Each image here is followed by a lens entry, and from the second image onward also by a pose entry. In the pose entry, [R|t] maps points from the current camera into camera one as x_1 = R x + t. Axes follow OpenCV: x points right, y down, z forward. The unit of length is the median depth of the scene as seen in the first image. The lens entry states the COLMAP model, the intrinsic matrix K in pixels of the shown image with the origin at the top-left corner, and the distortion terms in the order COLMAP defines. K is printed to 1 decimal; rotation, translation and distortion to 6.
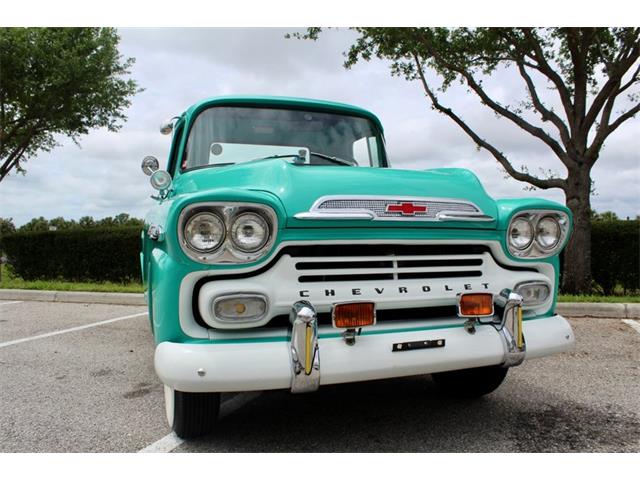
lens RADIAL K [[530.9, 0, 319.1], [0, 530.9, 240.5], [0, 0, 1]] dist [-0.165154, 0.142014]
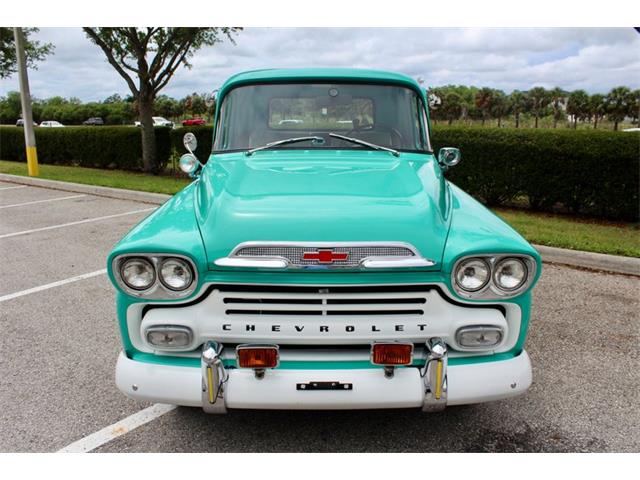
lens RADIAL K [[530.9, 0, 319.7], [0, 530.9, 244.8], [0, 0, 1]] dist [-0.165154, 0.142014]
pose [[0.943453, 0.085772, -0.320217, 0.337704], [-0.005689, 0.969995, 0.243058, -0.230656], [0.331456, -0.227492, 0.915633, 0.055243]]
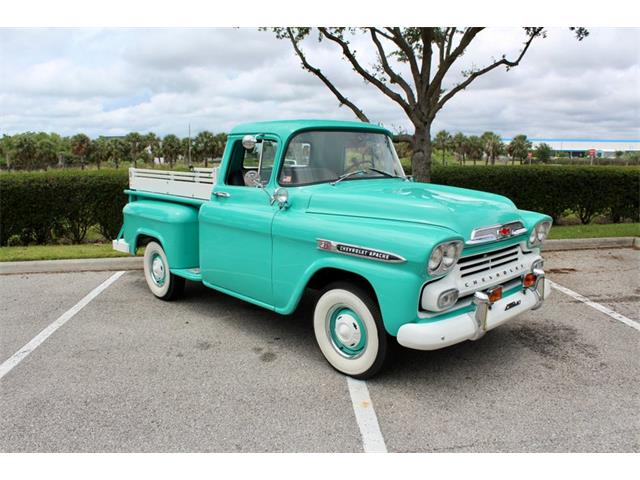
lens RADIAL K [[530.9, 0, 320.8], [0, 530.9, 244.3], [0, 0, 1]] dist [-0.165154, 0.142014]
pose [[0.912788, -0.073886, 0.401695, -0.789816], [0.008970, 0.986891, 0.161141, -0.217453], [-0.408335, -0.143485, 0.901485, -0.246274]]
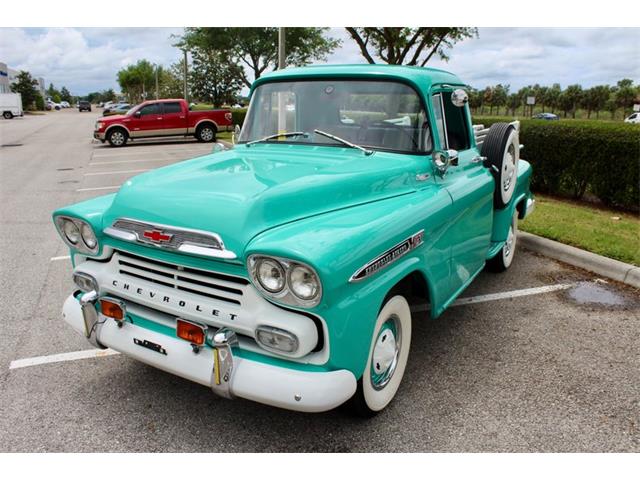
lens RADIAL K [[530.9, 0, 317.3], [0, 530.9, 243.5], [0, 0, 1]] dist [-0.165154, 0.142014]
pose [[0.627256, 0.208766, -0.750311, 0.899247], [-0.008996, 0.965281, 0.261059, -0.249378], [0.778761, -0.157001, 0.607356, 0.400533]]
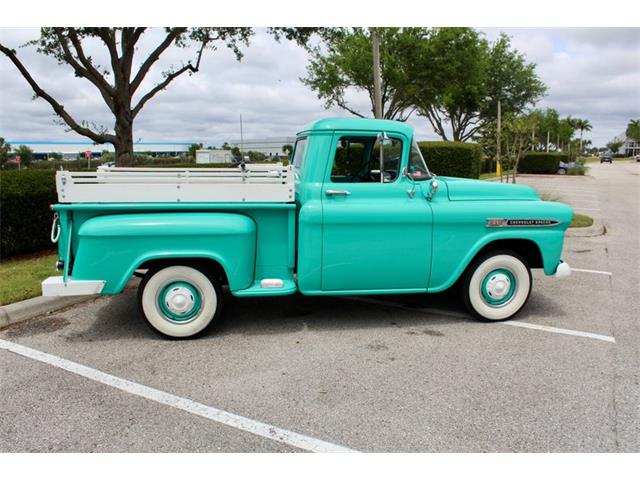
lens RADIAL K [[530.9, 0, 319.9], [0, 530.9, 239.1], [0, 0, 1]] dist [-0.165154, 0.142014]
pose [[0.186249, -0.156454, 0.969966, -1.920548], [0.010940, 0.987509, 0.157183, -0.220064], [-0.982442, -0.018663, 0.185635, 1.099681]]
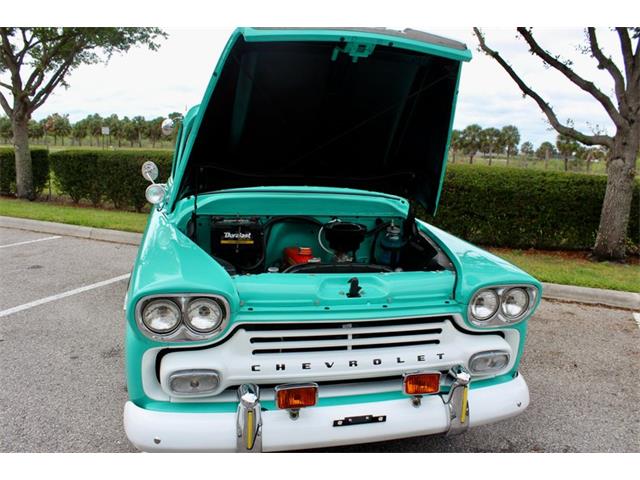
lens RADIAL K [[530.9, 0, 321.8], [0, 530.9, 243.6], [0, 0, 1]] dist [-0.165154, 0.142014]
pose [[0.994628, 0.064154, -0.081234, 0.119395], [-0.048321, 0.981791, 0.183717, -0.238018], [0.091541, -0.178805, 0.979617, 0.004296]]
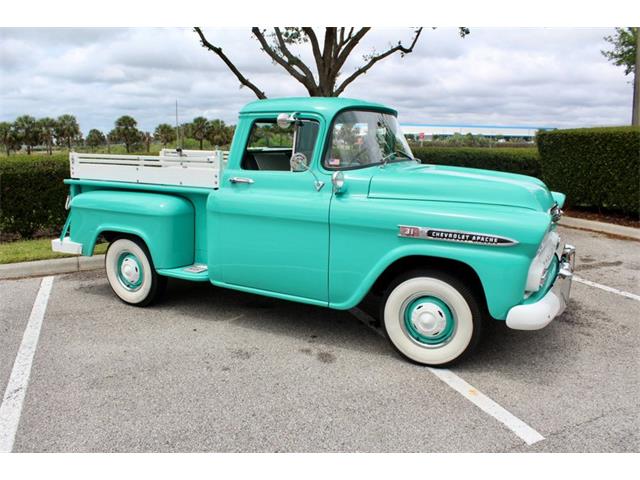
lens RADIAL K [[530.9, 0, 320.3], [0, 530.9, 242.2], [0, 0, 1]] dist [-0.165154, 0.142014]
pose [[0.741823, -0.130687, 0.657738, -1.199022], [0.007183, 0.982319, 0.187077, -0.211915], [-0.670557, -0.134054, 0.729646, 0.149993]]
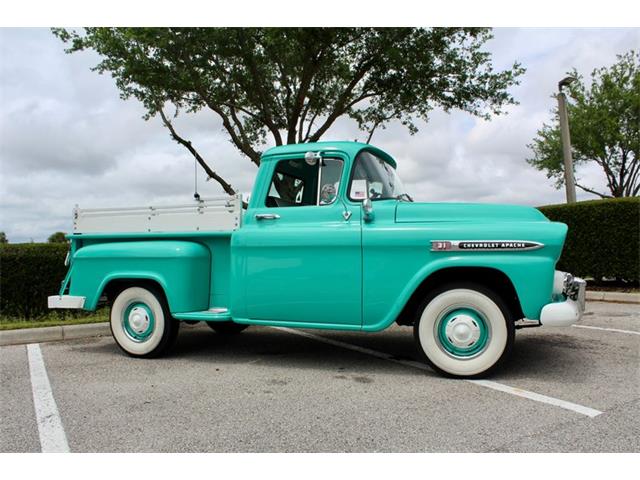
lens RADIAL K [[530.9, 0, 321.2], [0, 530.9, 244.9], [0, 0, 1]] dist [-0.165154, 0.142014]
pose [[0.650770, 0.003863, 0.759265, -1.426734], [0.025441, 0.999315, -0.026889, 0.009254], [-0.758849, 0.036815, 0.650226, 0.272133]]
